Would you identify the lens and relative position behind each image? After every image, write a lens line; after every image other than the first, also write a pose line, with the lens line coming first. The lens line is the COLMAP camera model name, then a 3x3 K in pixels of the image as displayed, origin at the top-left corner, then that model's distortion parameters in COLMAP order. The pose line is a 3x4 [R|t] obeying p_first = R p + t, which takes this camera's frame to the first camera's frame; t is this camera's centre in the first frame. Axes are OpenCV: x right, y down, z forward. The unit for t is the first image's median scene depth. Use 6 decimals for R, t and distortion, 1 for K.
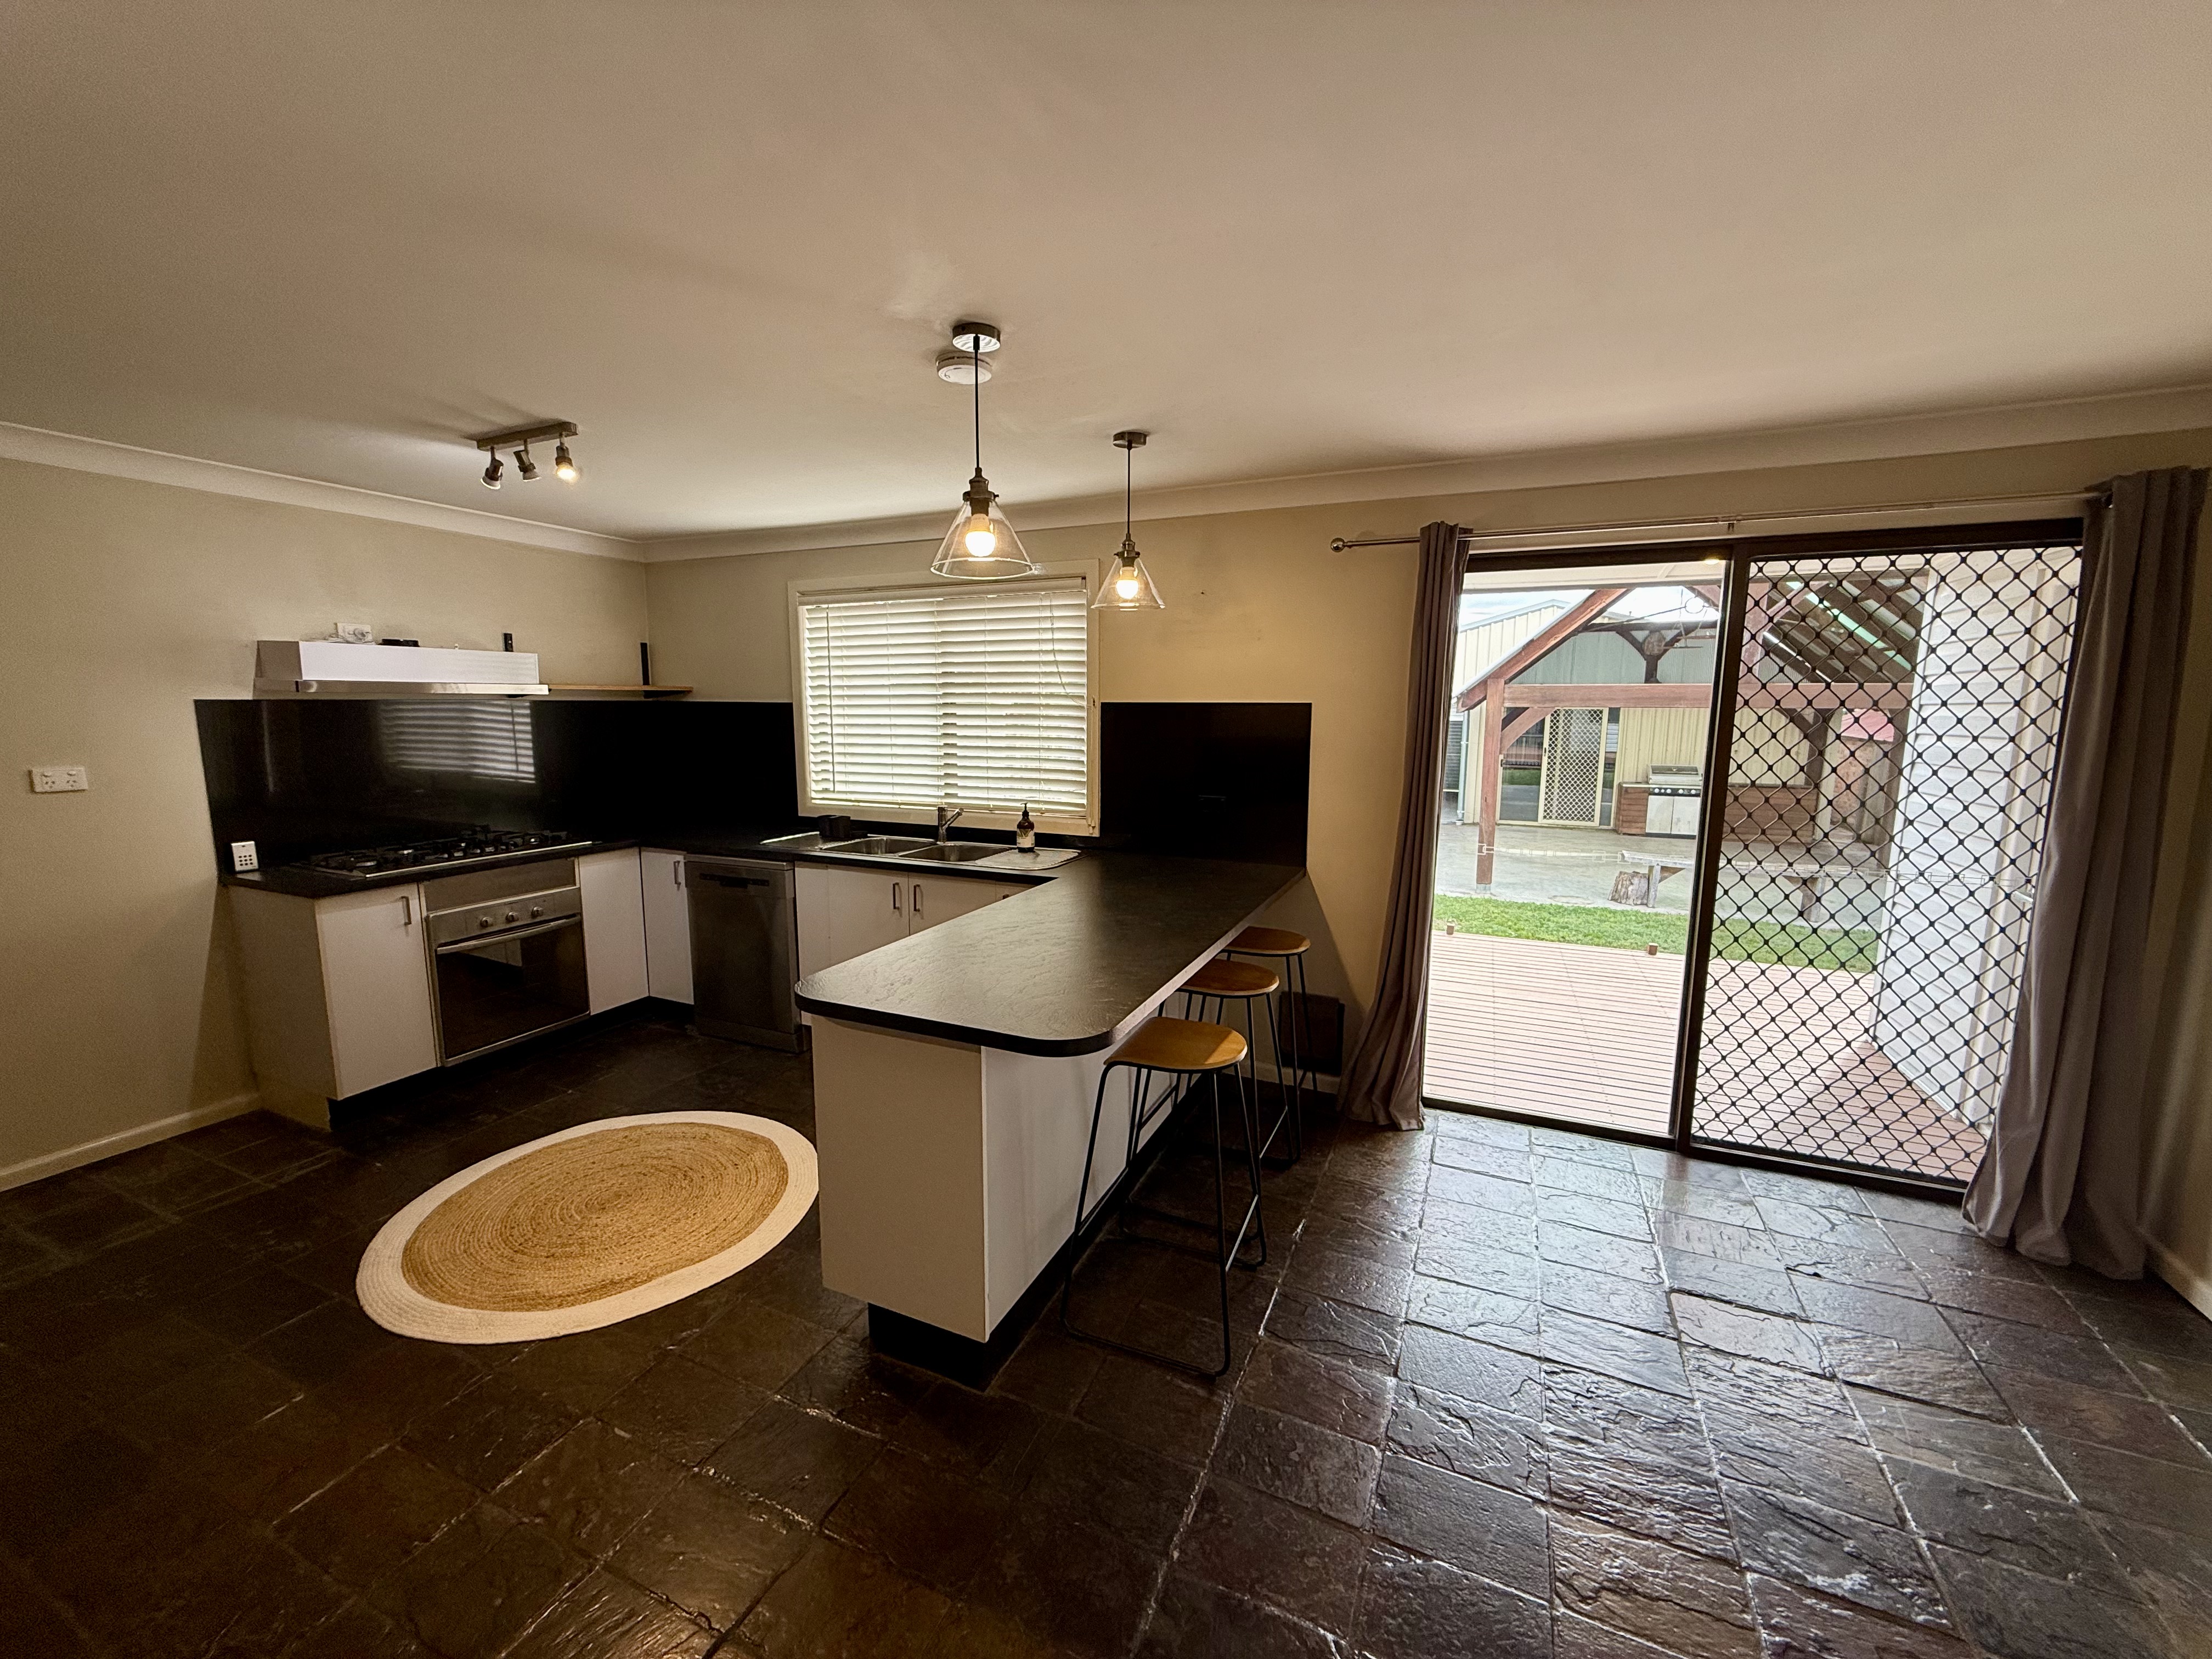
lens RADIAL K [[881.1, 0, 1106.0], [0, 881.1, 829.5], [0, 0, 1]] dist [-0.001184, -0.000022]
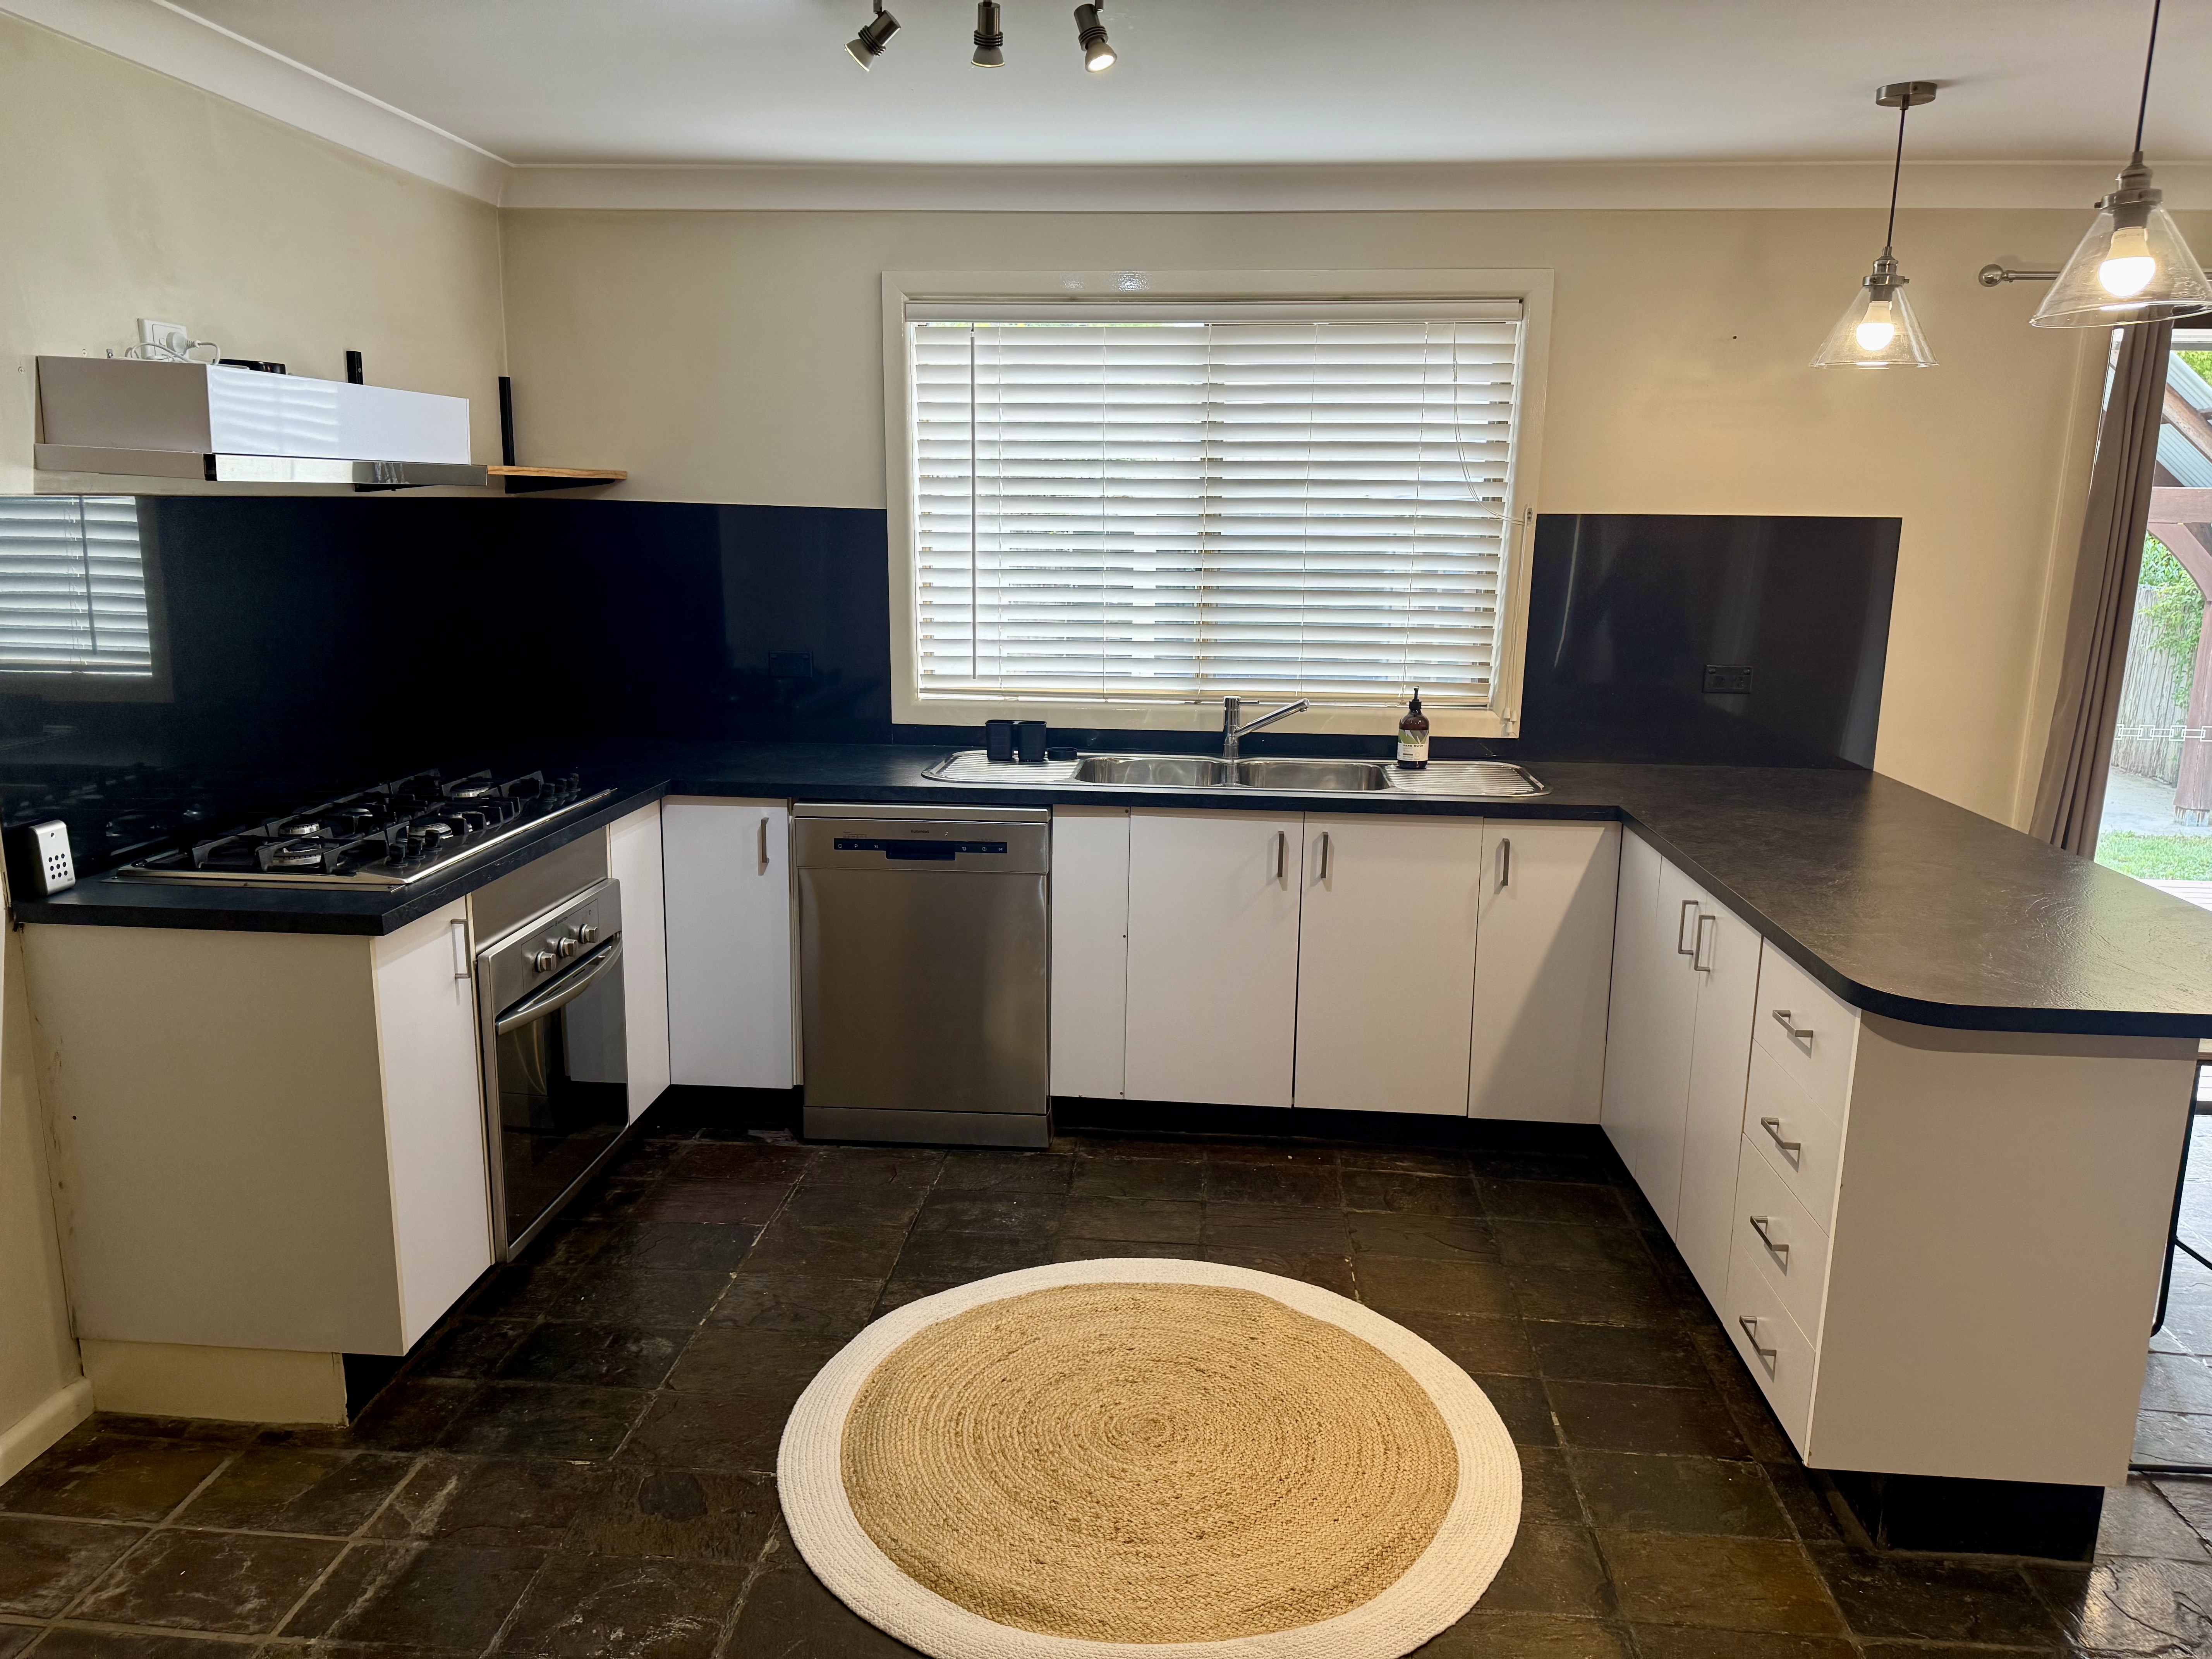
lens RADIAL K [[1543.6, 0, 1106.0], [0, 1543.6, 829.5], [0, 0, 1]] dist [0.113640, -0.188051]
pose [[0.943209, -0.057206, 0.327237, -0.632352], [0.036350, 0.996919, 0.069504, -0.014507], [-0.330205, -0.053662, 0.942383, 0.080359]]
